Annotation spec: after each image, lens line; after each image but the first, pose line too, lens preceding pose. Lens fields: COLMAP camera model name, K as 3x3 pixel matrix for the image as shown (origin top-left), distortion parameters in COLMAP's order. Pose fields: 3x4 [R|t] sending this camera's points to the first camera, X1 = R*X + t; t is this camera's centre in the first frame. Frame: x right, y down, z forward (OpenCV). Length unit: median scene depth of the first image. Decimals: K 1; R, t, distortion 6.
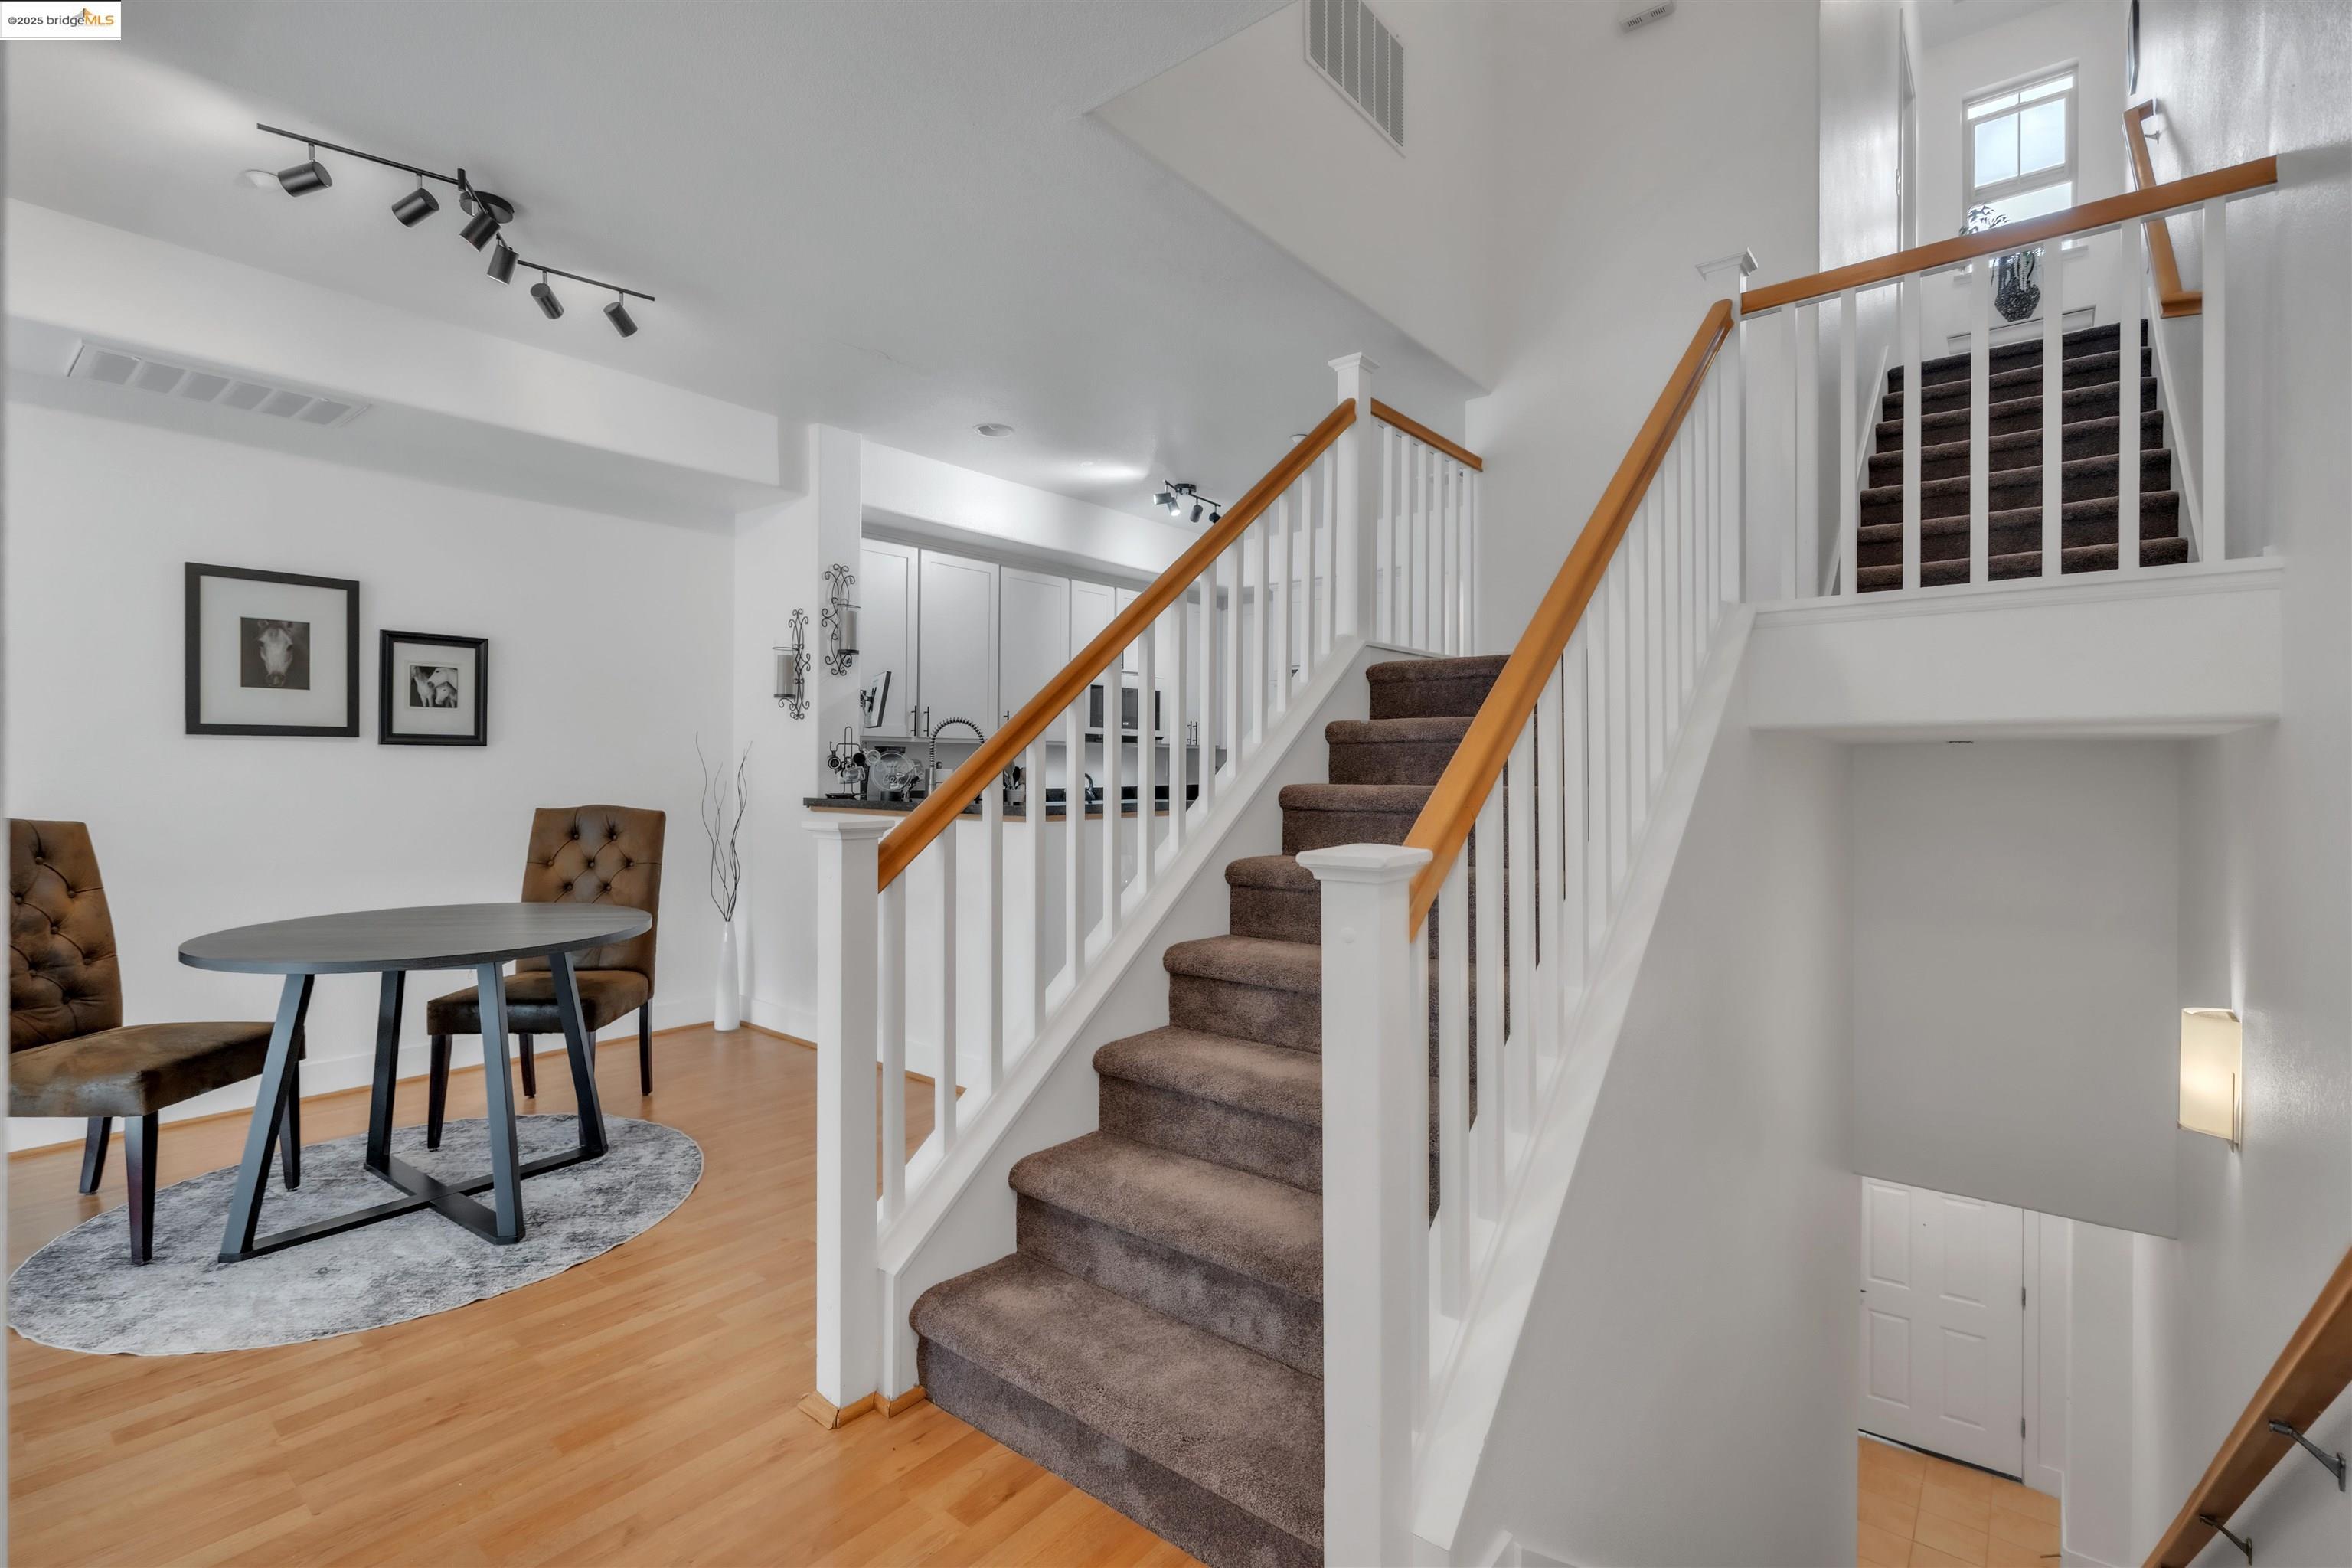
lens RADIAL K [[1069.0, 0, 1178.1], [0, 1069.0, 766.0], [0, 0, 1]] dist [-0.001658, -0.000059]
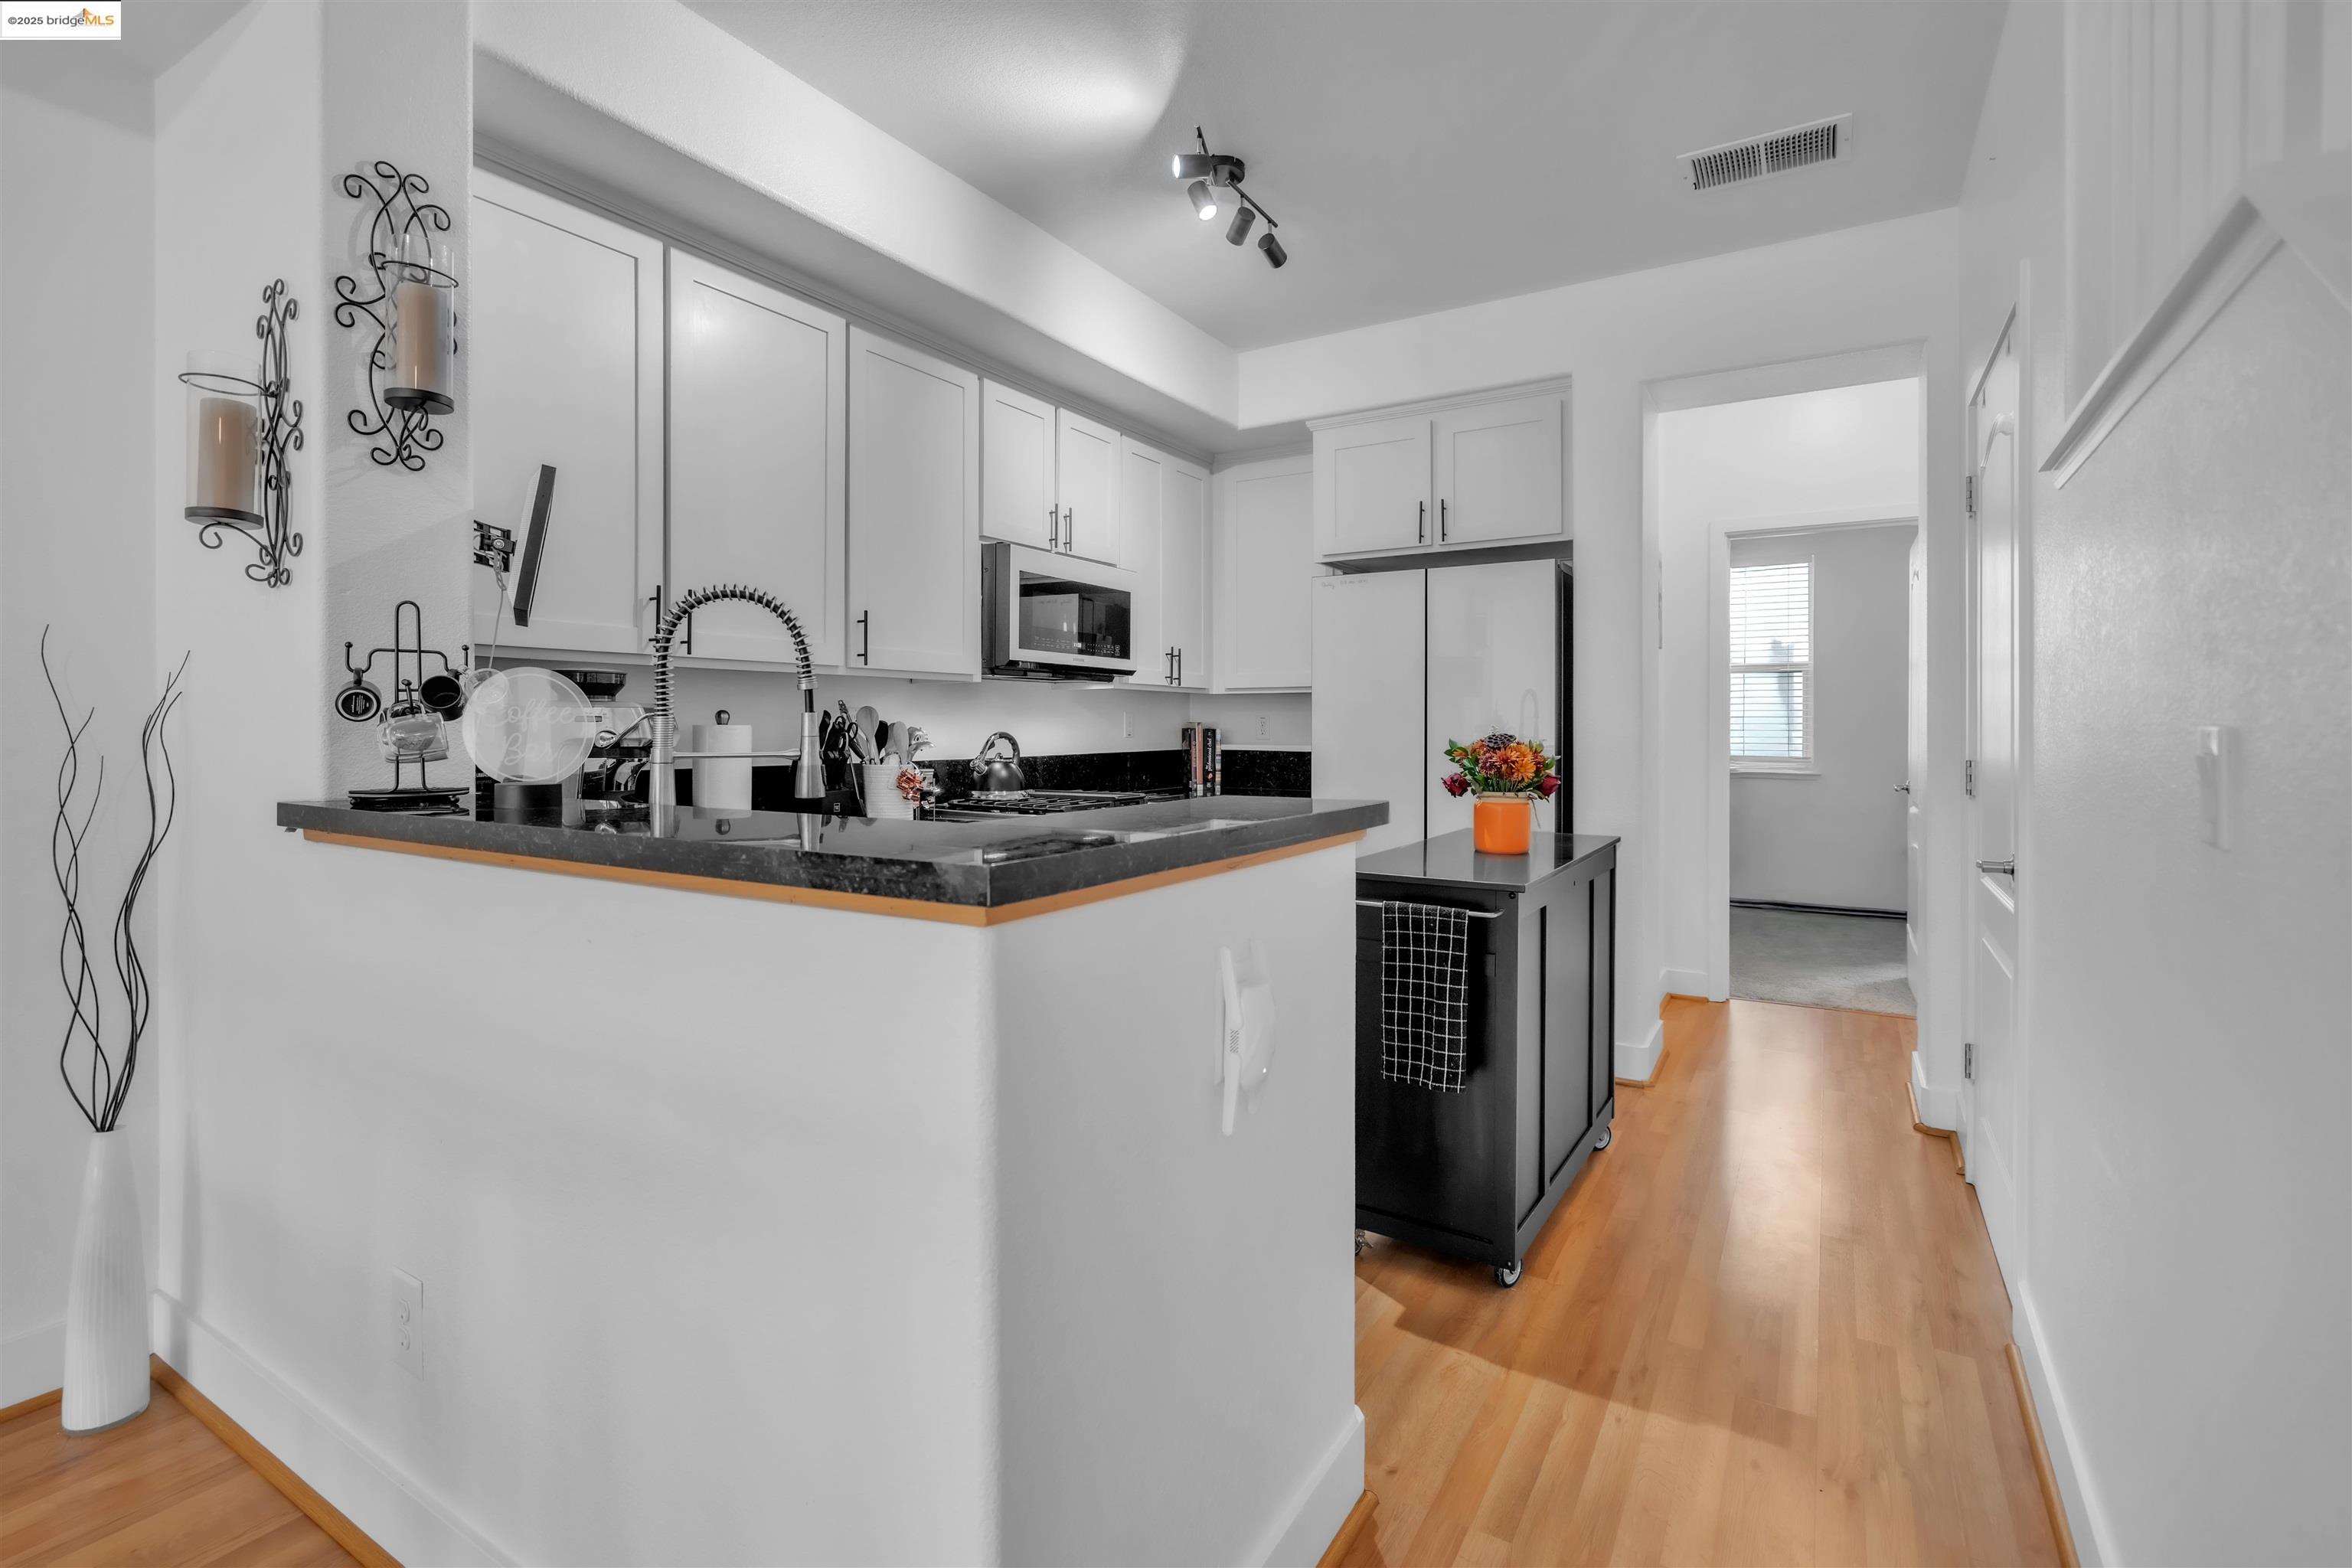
lens RADIAL K [[1069.0, 0, 1174.5], [0, 1069.0, 739.0], [0, 0, 1]] dist [-0.001658, -0.000059]
pose [[0.991609, -0.003900, 0.129211, -0.100540], [0.002602, 0.999945, 0.010208, 0.005680], [-0.129243, -0.009787, 0.991565, 0.605001]]
